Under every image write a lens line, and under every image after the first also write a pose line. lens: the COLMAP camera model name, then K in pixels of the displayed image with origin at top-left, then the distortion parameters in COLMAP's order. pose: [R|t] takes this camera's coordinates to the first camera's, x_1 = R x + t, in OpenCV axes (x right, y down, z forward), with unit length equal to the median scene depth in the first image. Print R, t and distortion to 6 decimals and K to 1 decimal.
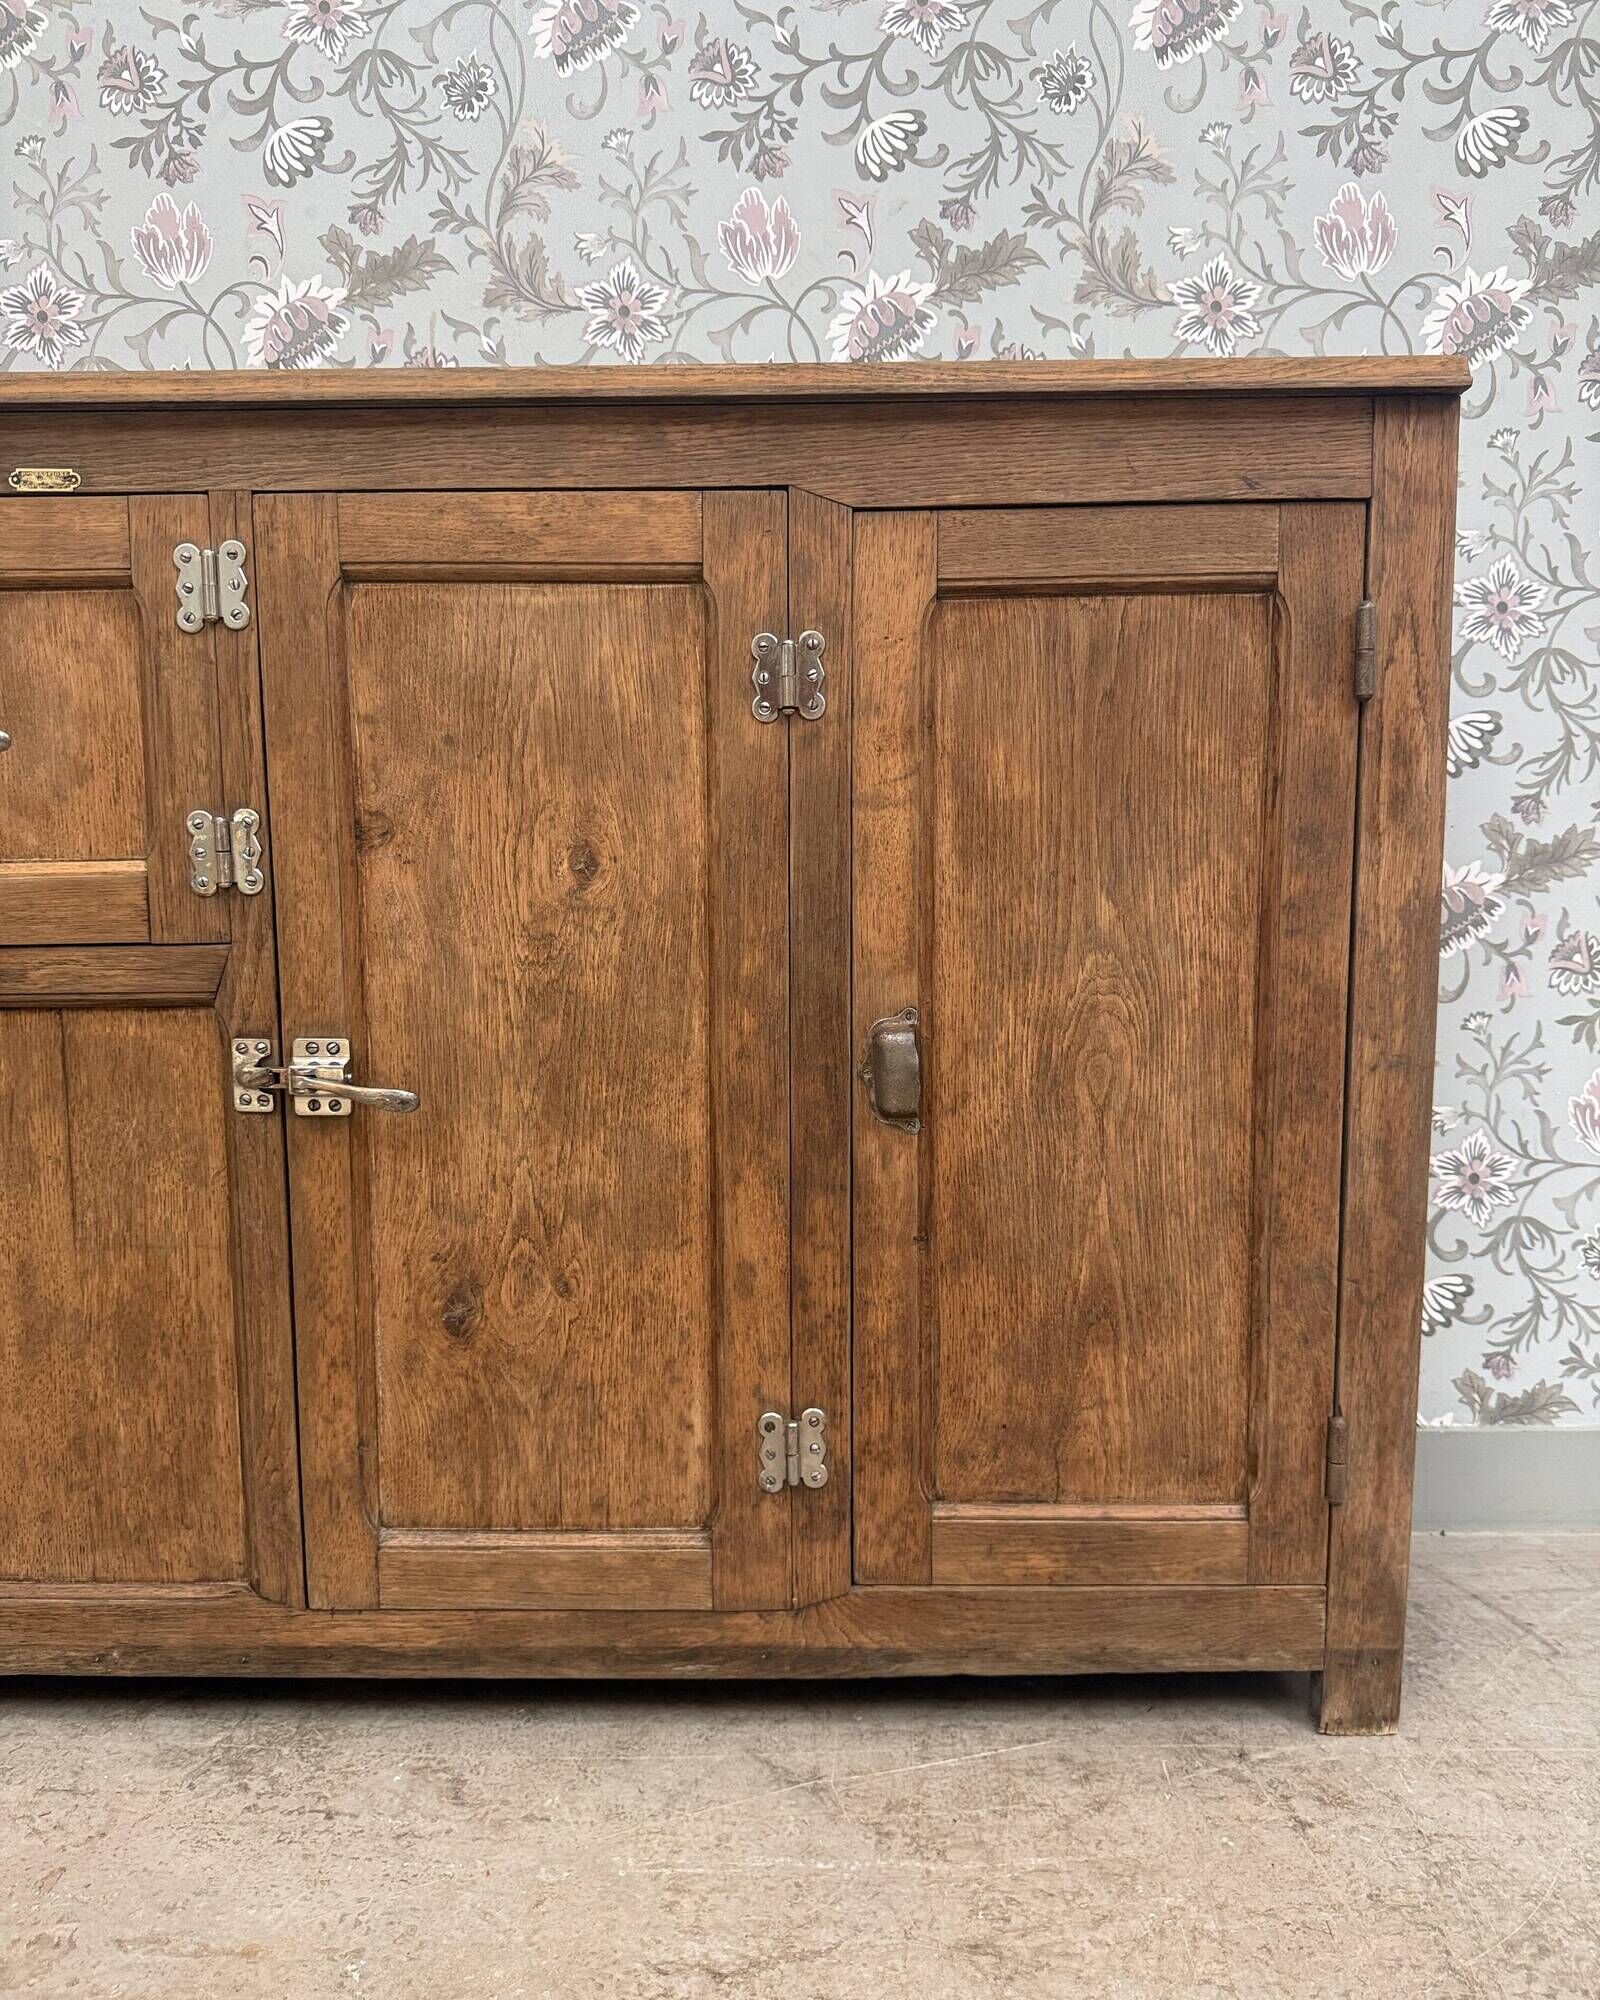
lens RADIAL K [[1529.2, 0, 818.4], [0, 1529.2, 1024.3], [0, 0, 1]] dist [0.068418, -0.113984]
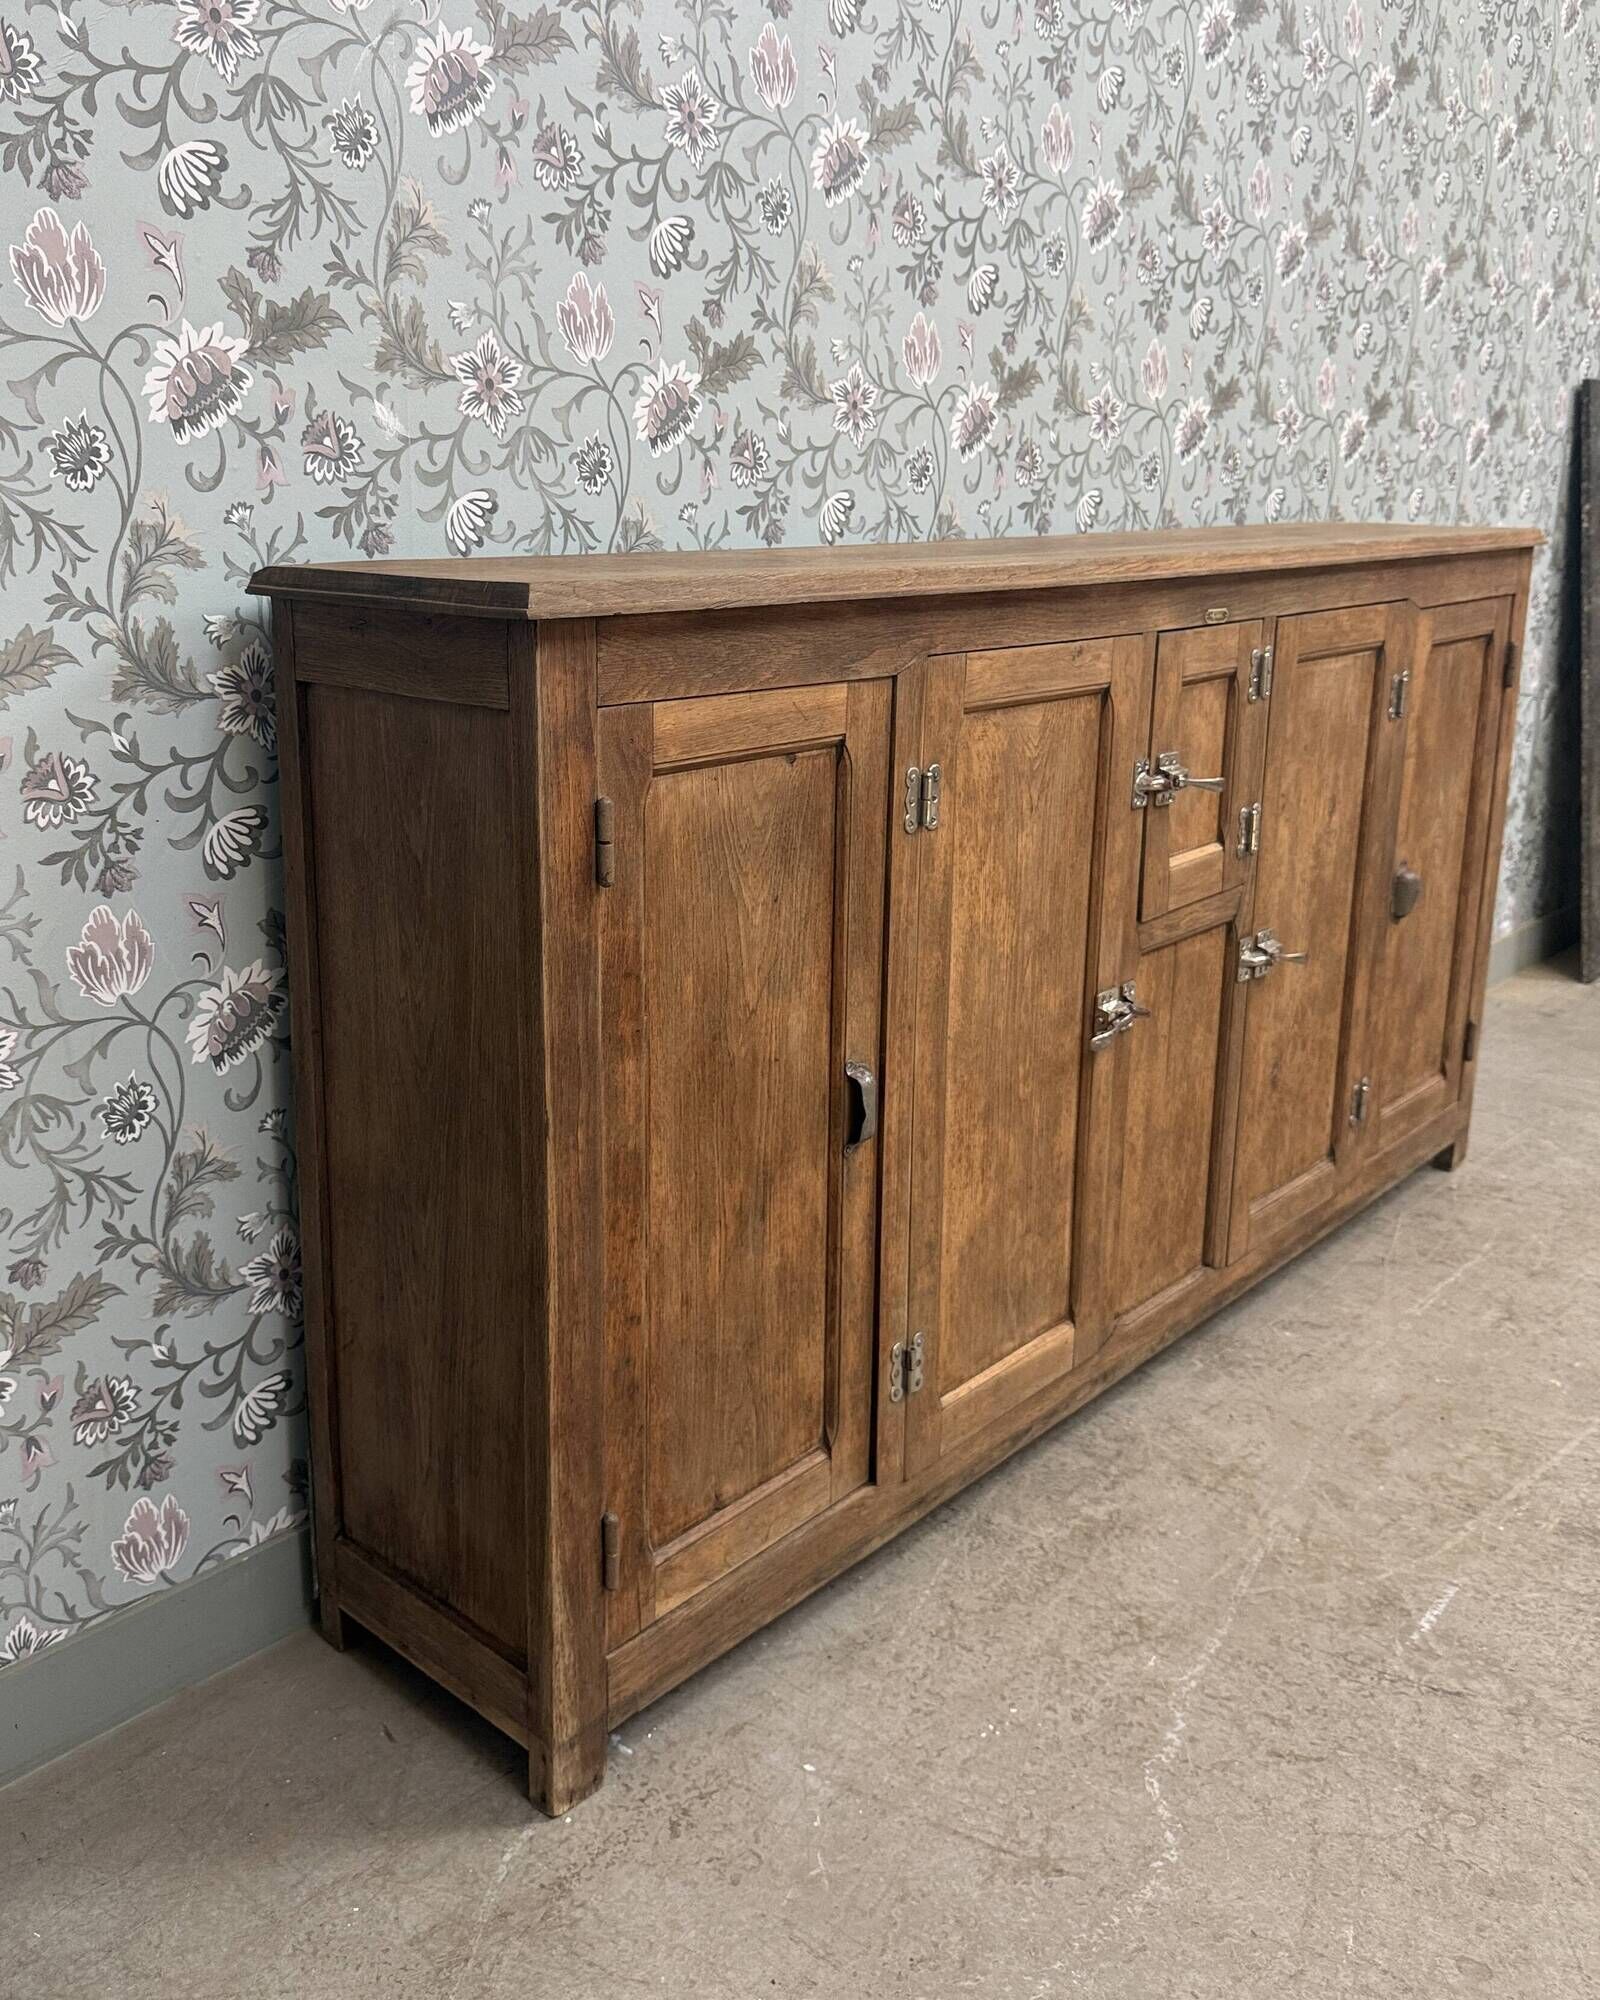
lens RADIAL K [[1714.7, 0, 683.8], [0, 1714.7, 890.6], [0, 0, 1]] dist [0.063982, -0.103776]
pose [[0.688997, -0.161768, 0.706480, -2.070280], [0.074284, 0.985401, 0.153190, -0.369232], [-0.720947, -0.053068, 0.690955, 0.151140]]
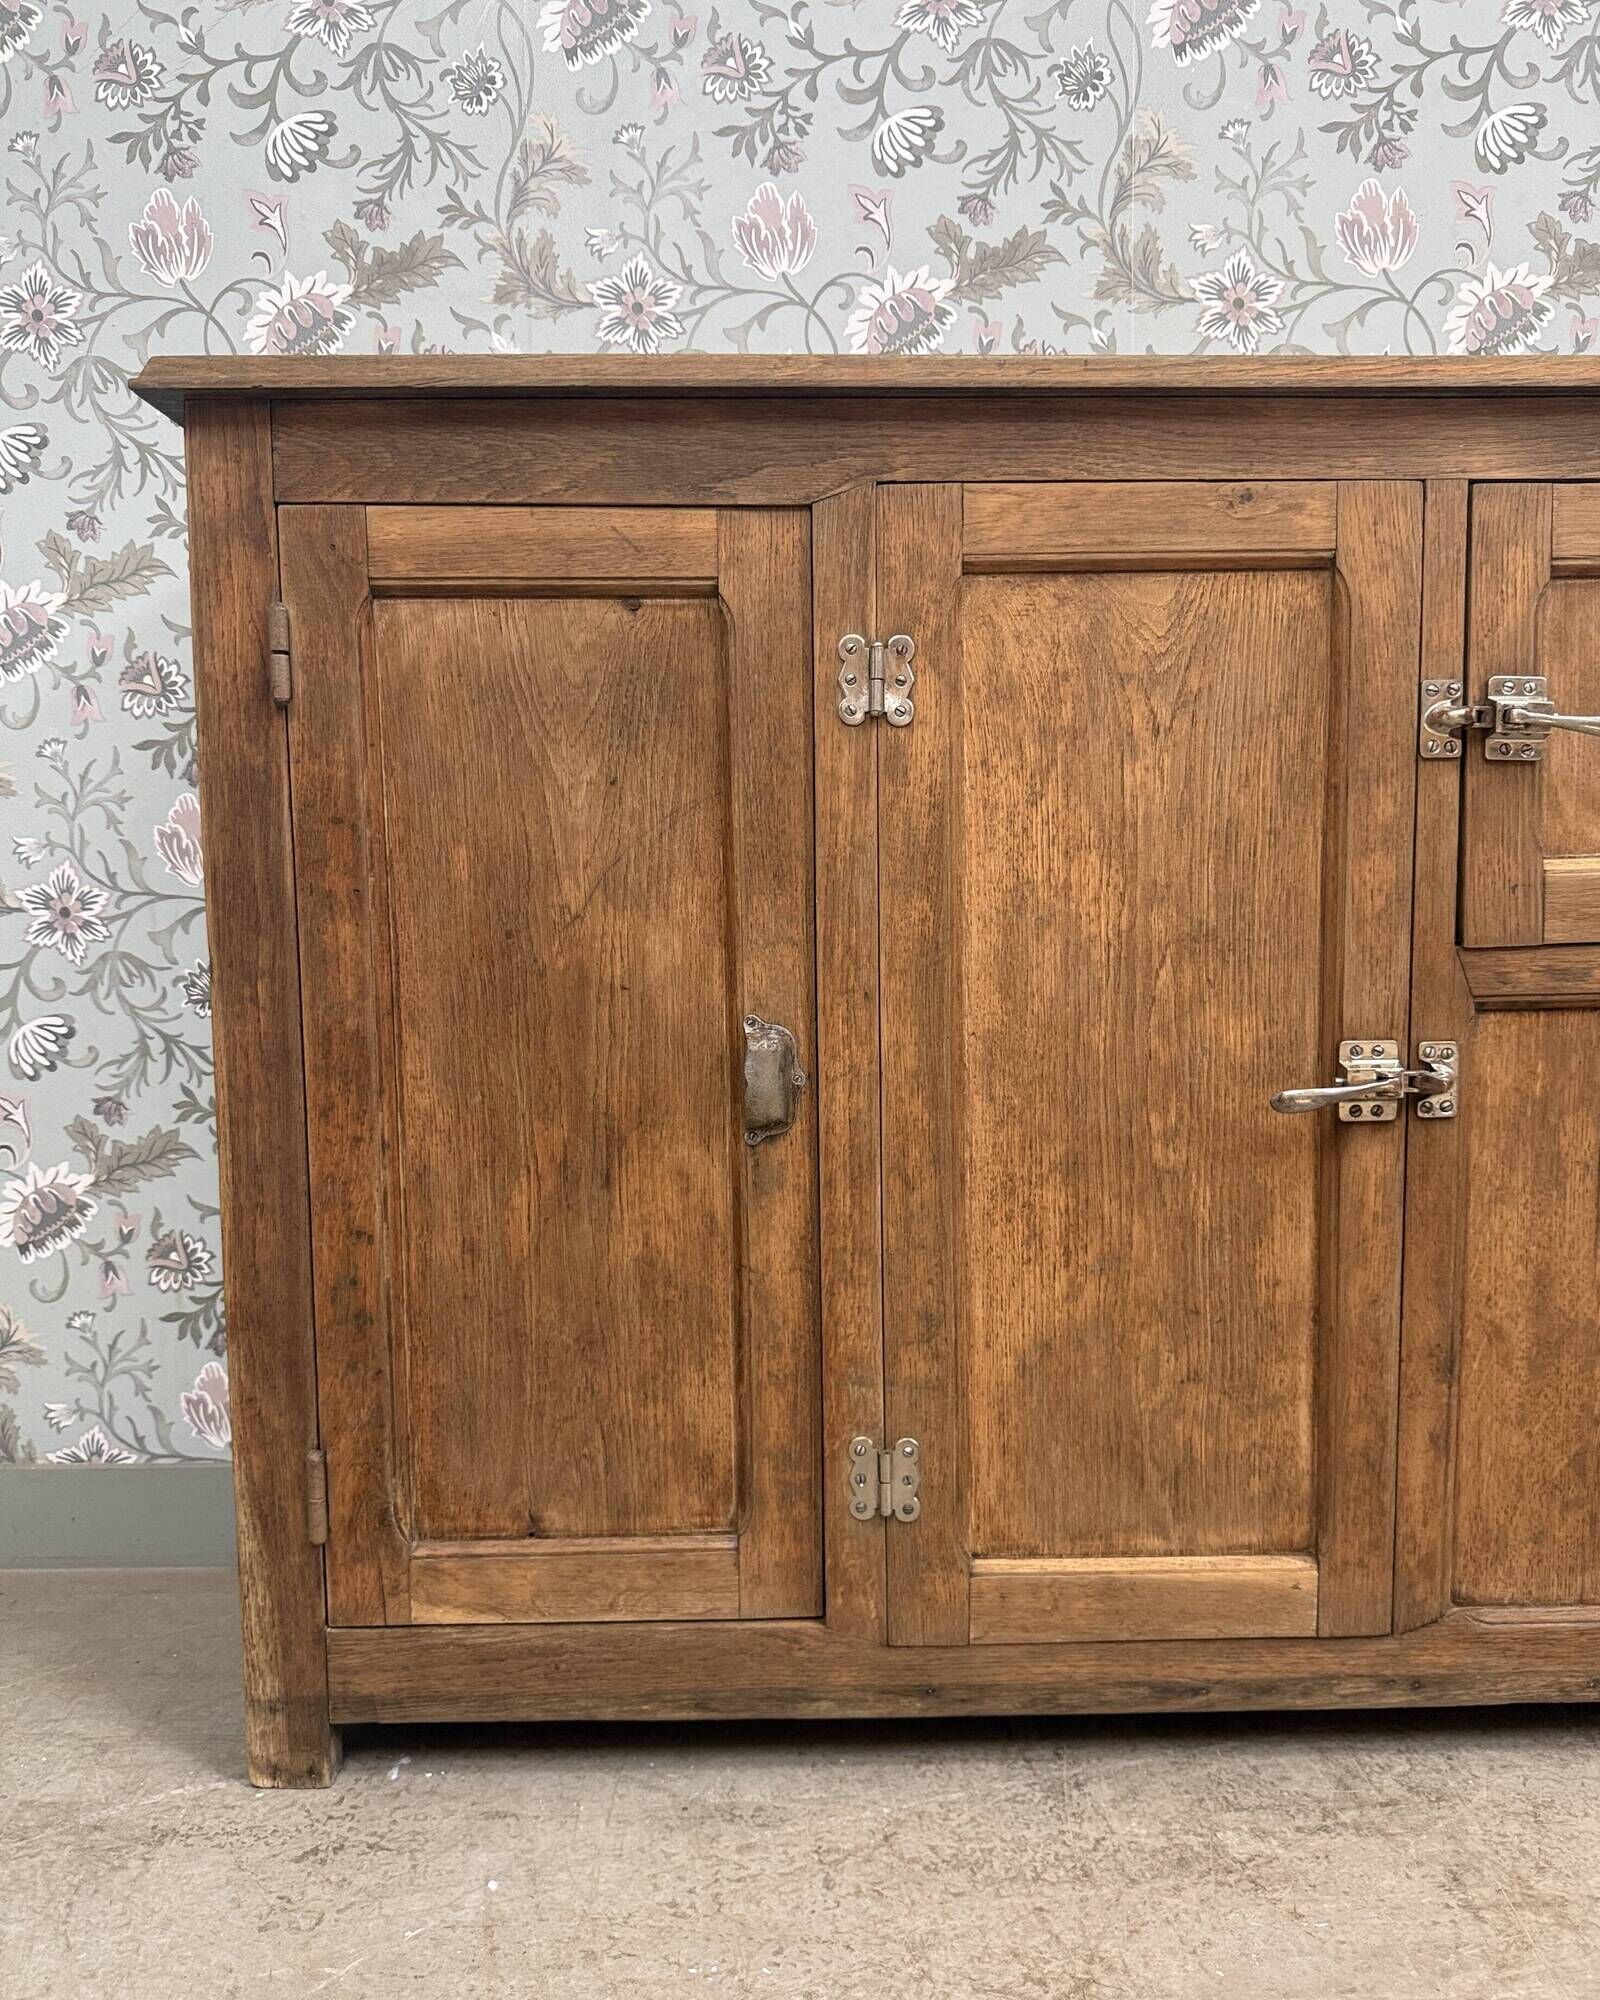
lens RADIAL K [[1529.2, 0, 803.2], [0, 1529.2, 1004.2], [0, 0, 1]] dist [0.068418, -0.113984]
pose [[0.999617, -0.012977, 0.024431, -1.016558], [0.013182, 0.999879, -0.008224, -0.011544], [-0.024321, 0.008543, 0.999668, 0.045509]]
